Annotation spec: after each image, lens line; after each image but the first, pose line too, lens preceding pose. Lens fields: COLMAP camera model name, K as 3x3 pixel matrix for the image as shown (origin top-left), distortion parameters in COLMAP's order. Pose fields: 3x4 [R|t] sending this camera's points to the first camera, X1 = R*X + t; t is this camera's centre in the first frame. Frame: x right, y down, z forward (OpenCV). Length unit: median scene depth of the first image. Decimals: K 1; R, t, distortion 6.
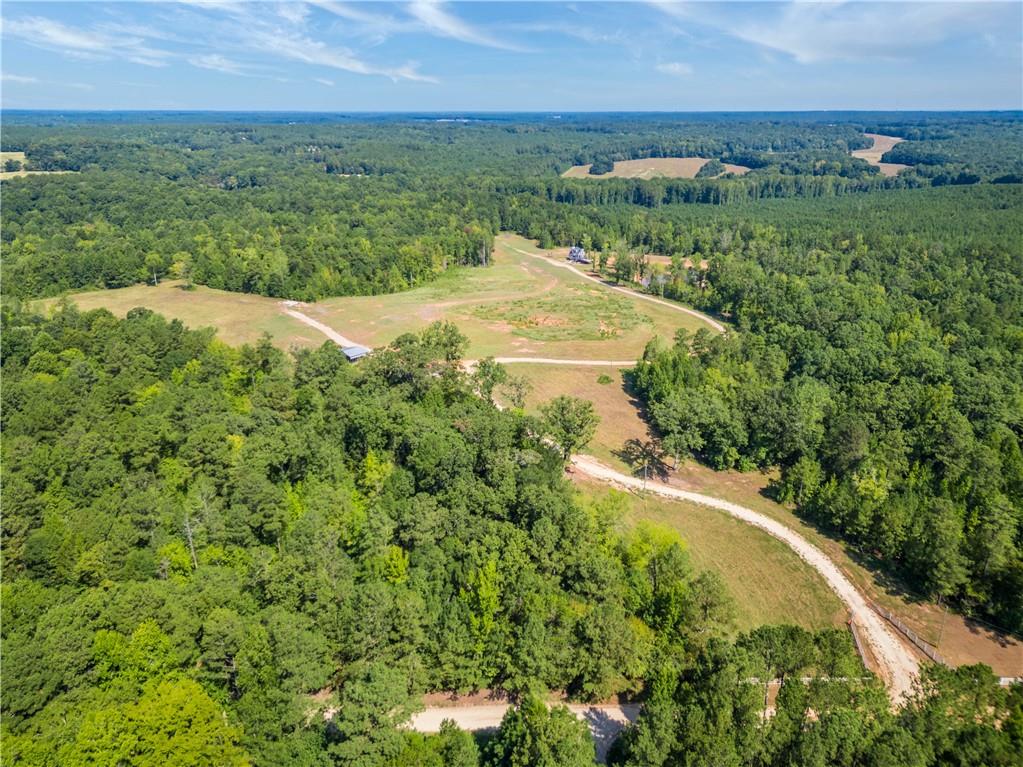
lens RADIAL K [[732.5, 0, 511.7], [0, 732.5, 382.8], [0, 0, 1]] dist [0.062860, -0.056108]
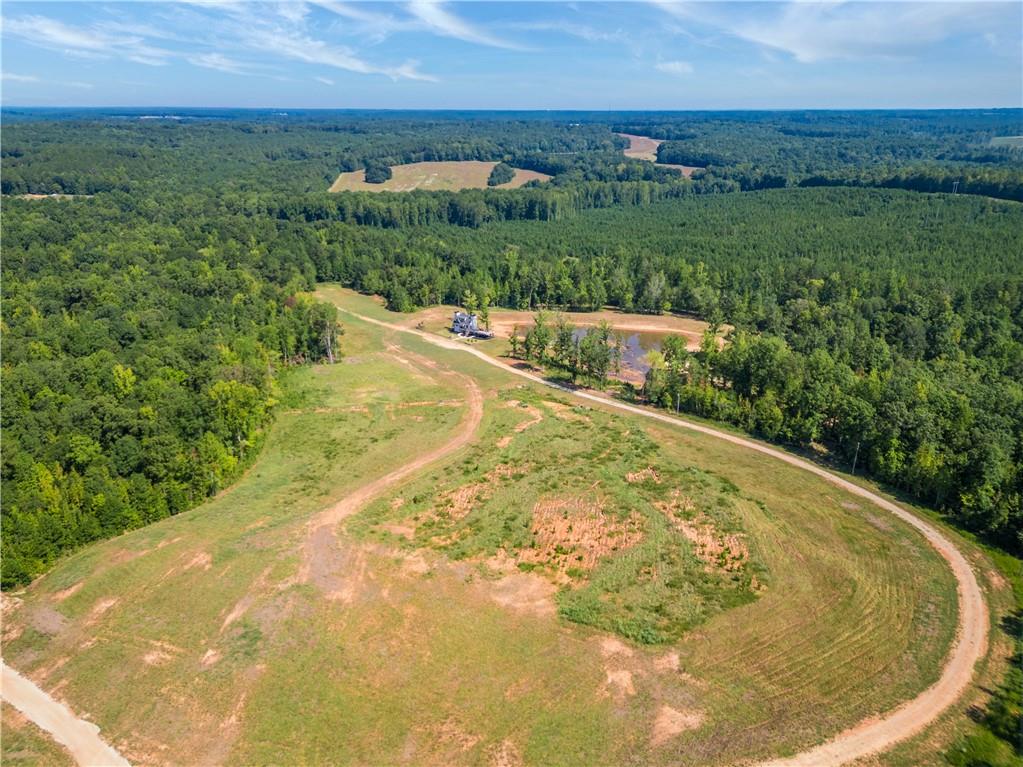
lens RADIAL K [[732.5, 0, 517.0], [0, 732.5, 388.1], [0, 0, 1]] dist [0.062860, -0.056108]
pose [[0.937968, -0.121395, 0.324775, -0.051300], [0.118543, 0.992536, 0.028633, -0.073523], [-0.325827, 0.011643, 0.945358, 0.199873]]
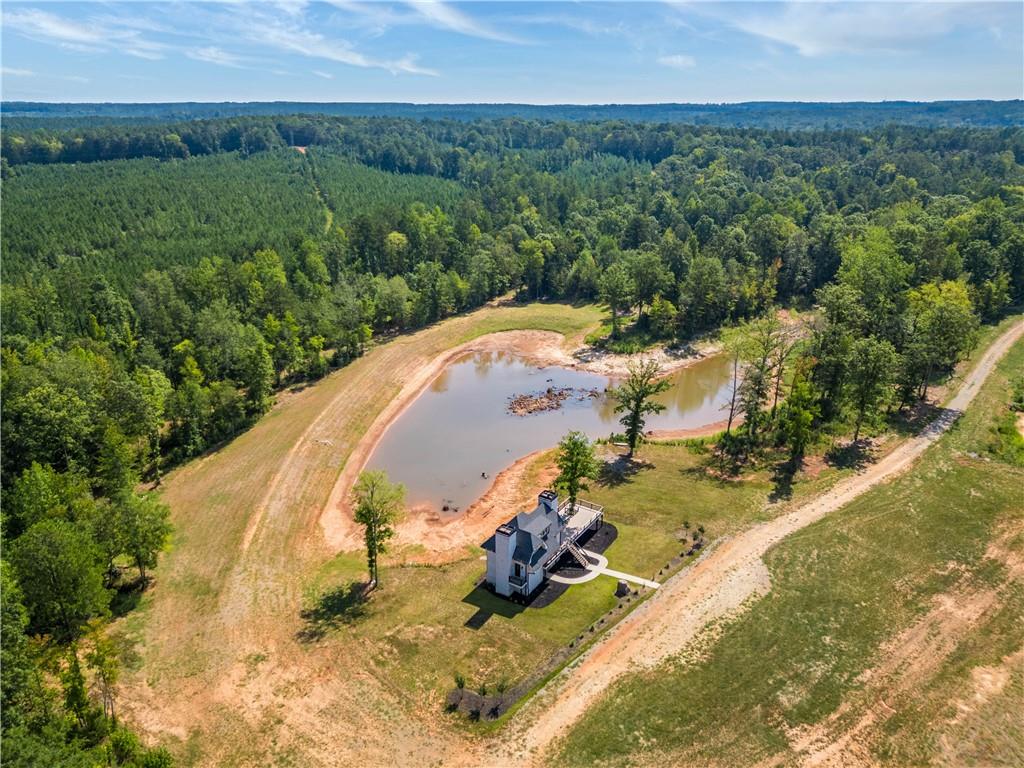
lens RADIAL K [[733.2, 0, 513.1], [0, 733.2, 381.7], [0, 0, 1]] dist [0.062860, -0.056108]
pose [[-0.386777, -0.319030, 0.865230, -0.032118], [0.320188, 0.833421, 0.450432, -0.161027], [-0.864802, 0.451253, -0.220198, 0.561623]]
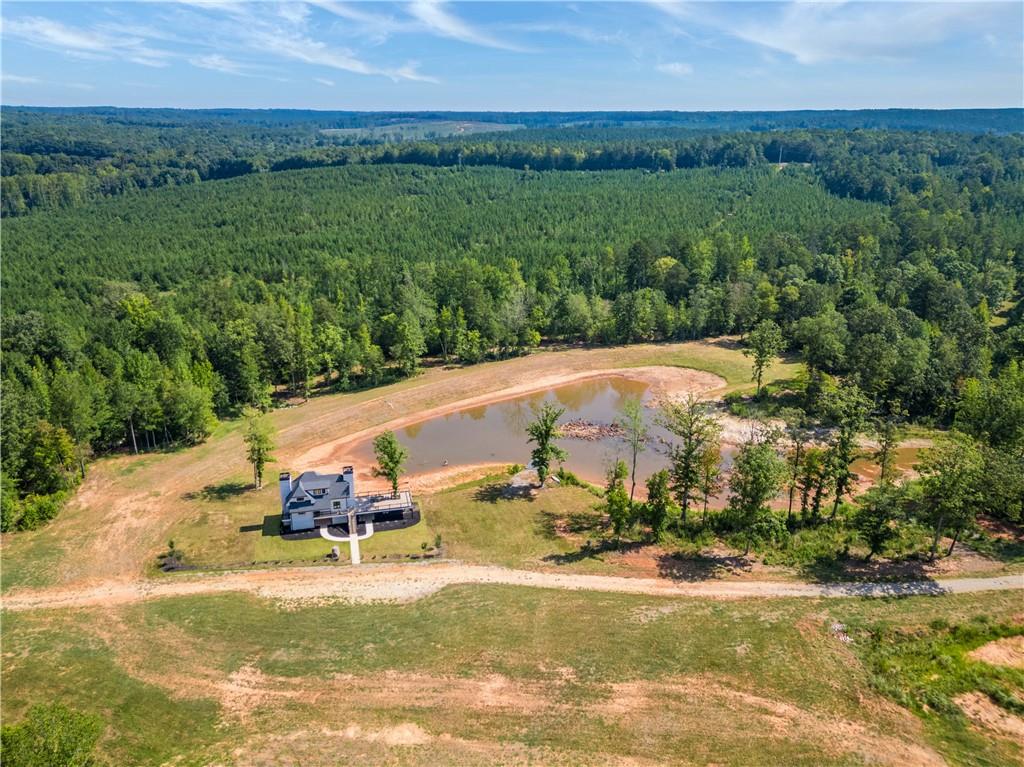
lens RADIAL K [[733.2, 0, 511.9], [0, 733.2, 388.3], [0, 0, 1]] dist [0.062860, -0.056108]
pose [[0.357676, -0.323985, 0.875843, -0.050038], [0.317886, 0.924118, 0.212025, -0.132274], [-0.878075, 0.202583, 0.433525, 0.457115]]
